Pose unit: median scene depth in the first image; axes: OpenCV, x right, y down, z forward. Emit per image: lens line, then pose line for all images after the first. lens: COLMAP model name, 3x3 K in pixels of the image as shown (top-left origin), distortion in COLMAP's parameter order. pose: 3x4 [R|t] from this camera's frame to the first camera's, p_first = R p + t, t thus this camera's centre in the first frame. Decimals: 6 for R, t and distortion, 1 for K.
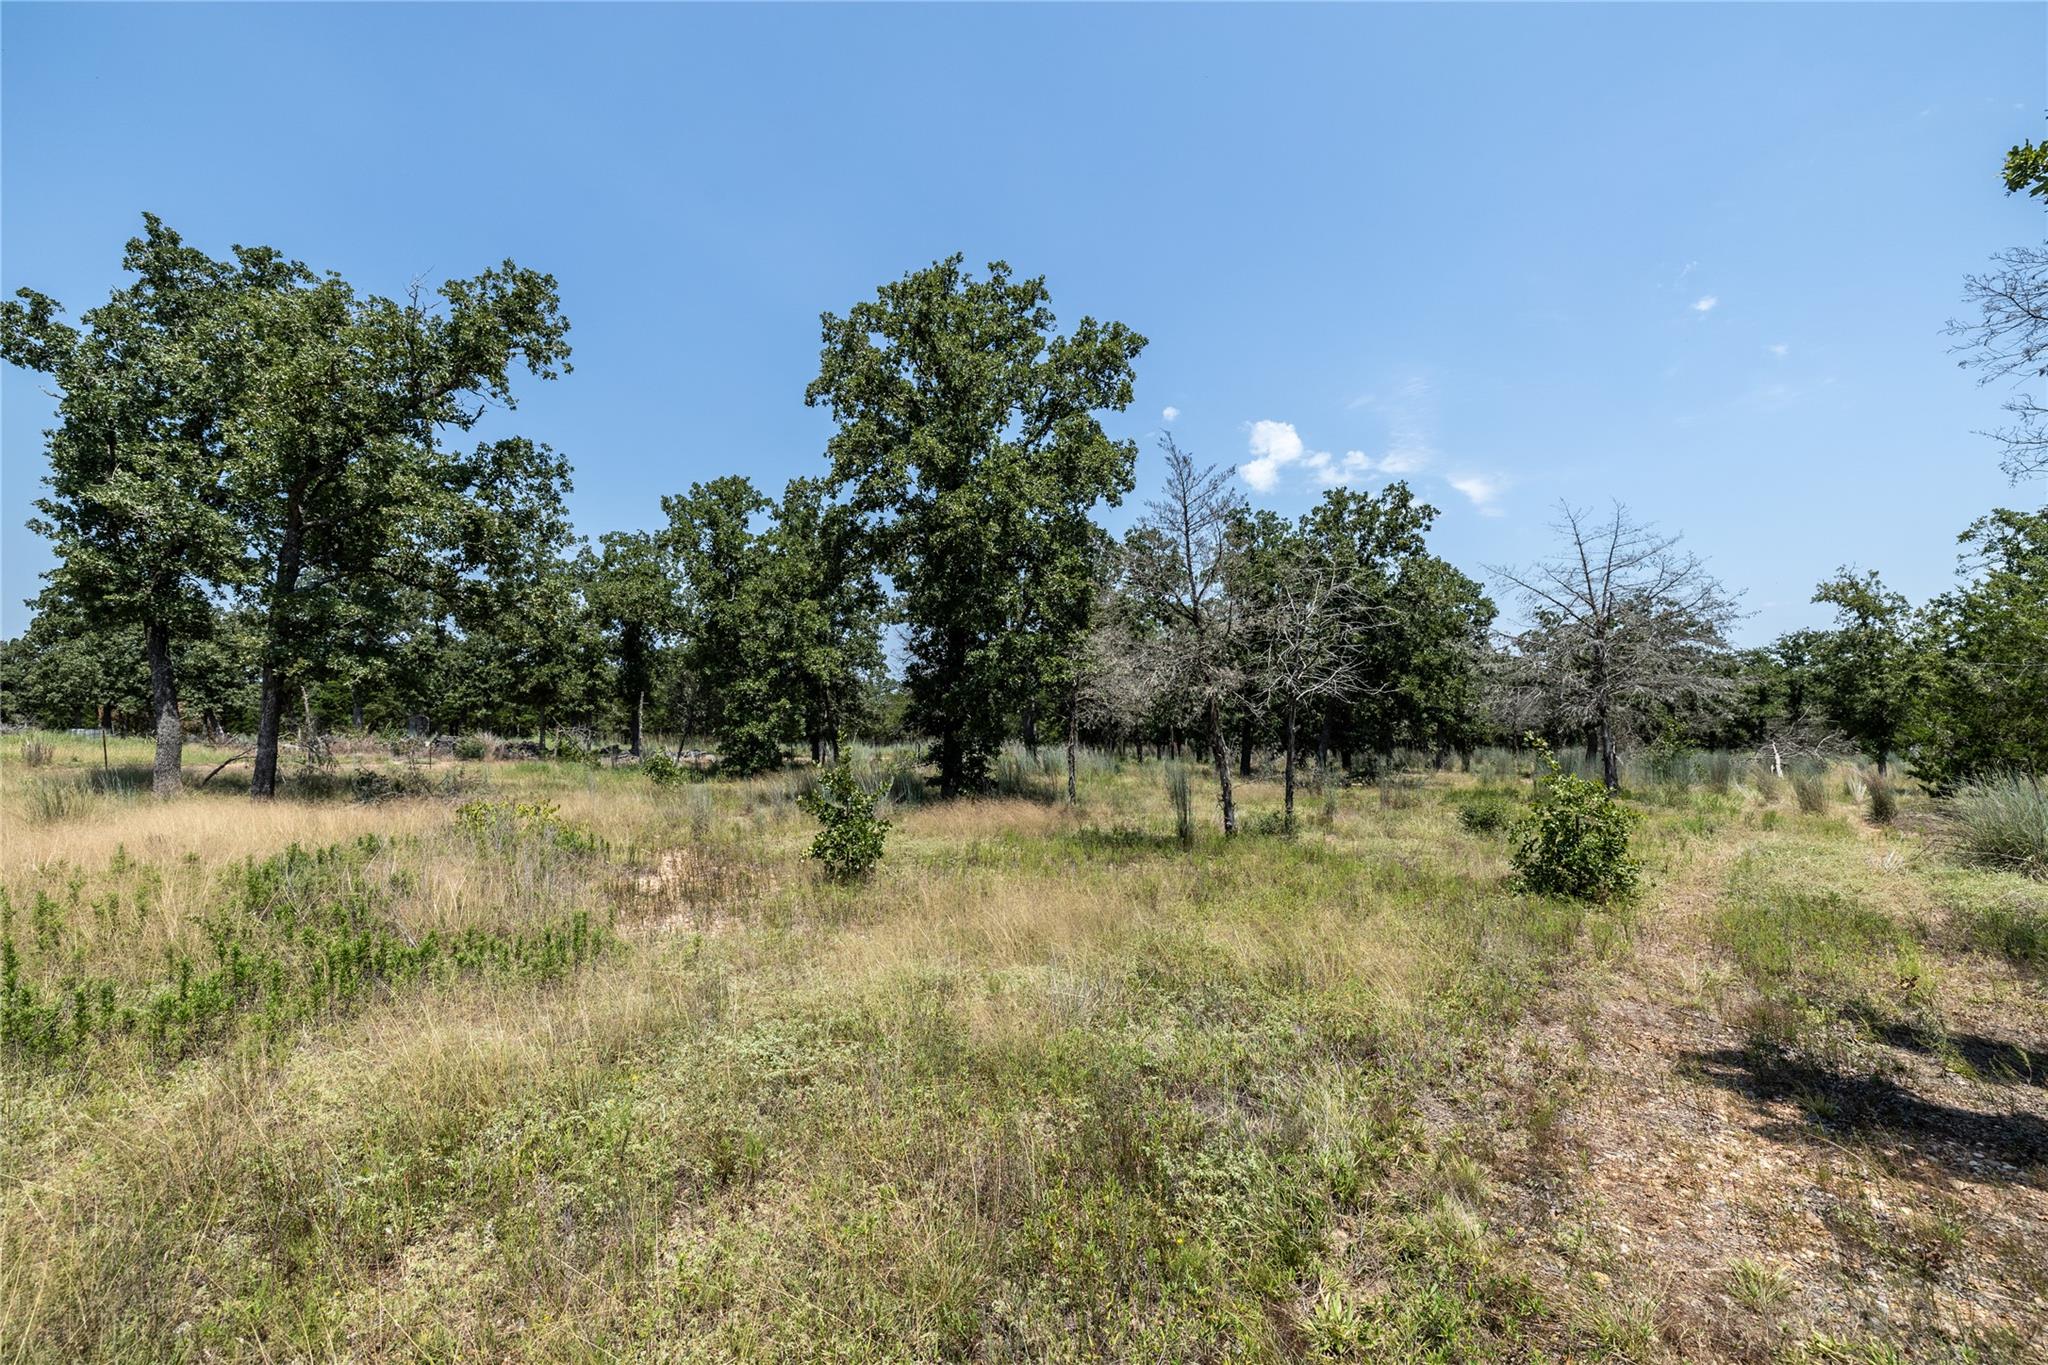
lens RADIAL K [[853.4, 0, 1024.0], [0, 853.4, 682.5], [0, 0, 1]] dist [-0.001750, -0.000333]
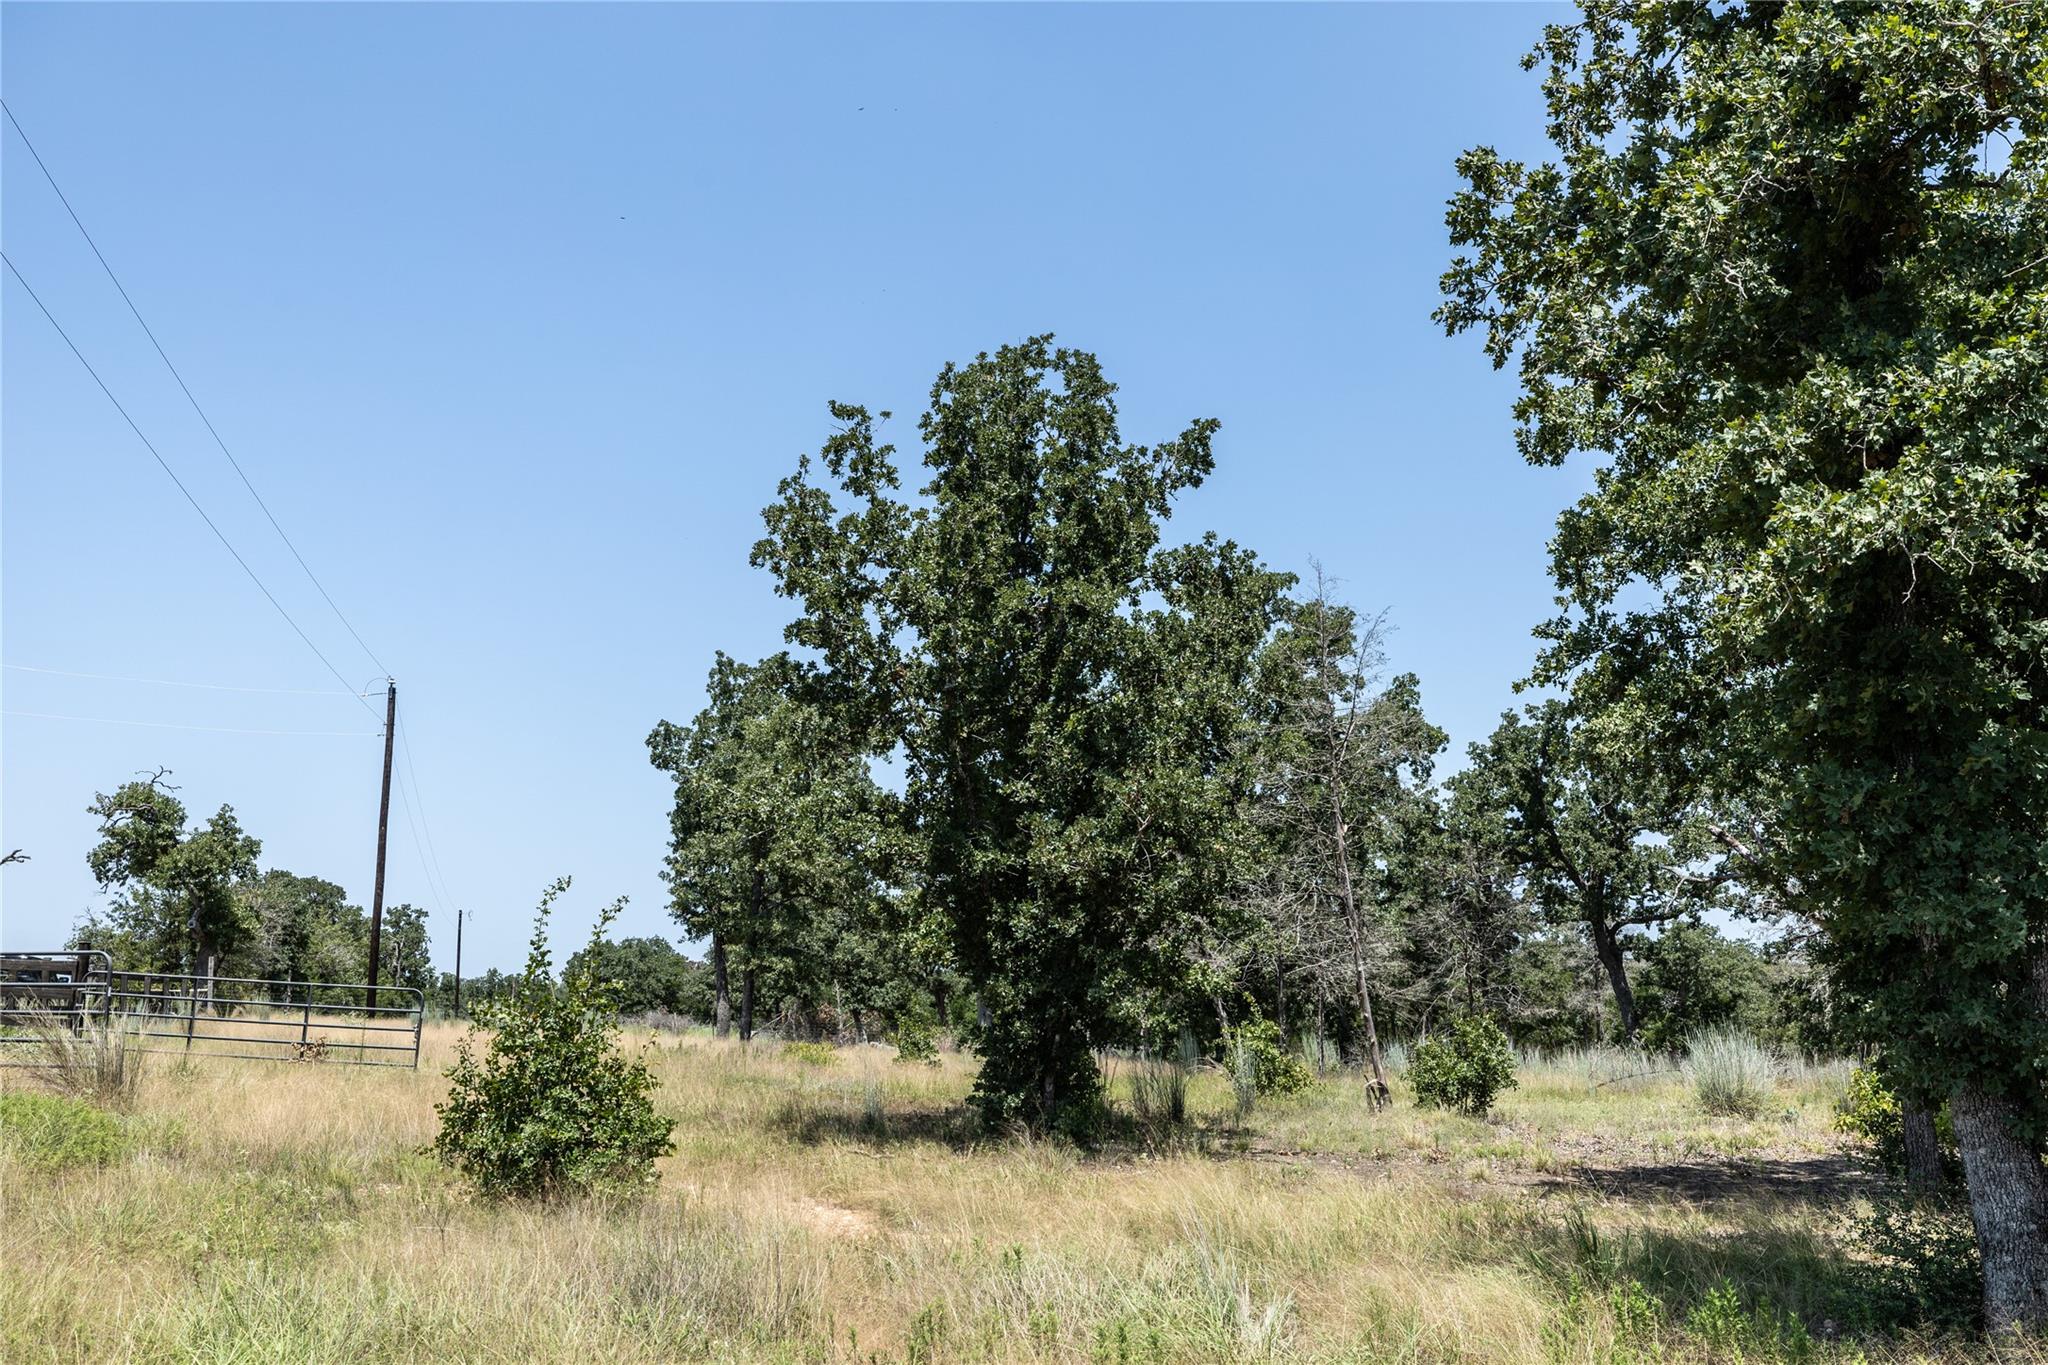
lens RADIAL K [[1867.2, 0, 1024.0], [0, 1867.2, 682.5], [0, 0, 1]] dist [-0.001965, -0.000326]
pose [[0.740004, -0.125537, -0.660783, 1.573409], [0.025112, 0.986899, -0.159371, 0.029241], [0.672134, 0.101341, 0.733462, -1.061287]]
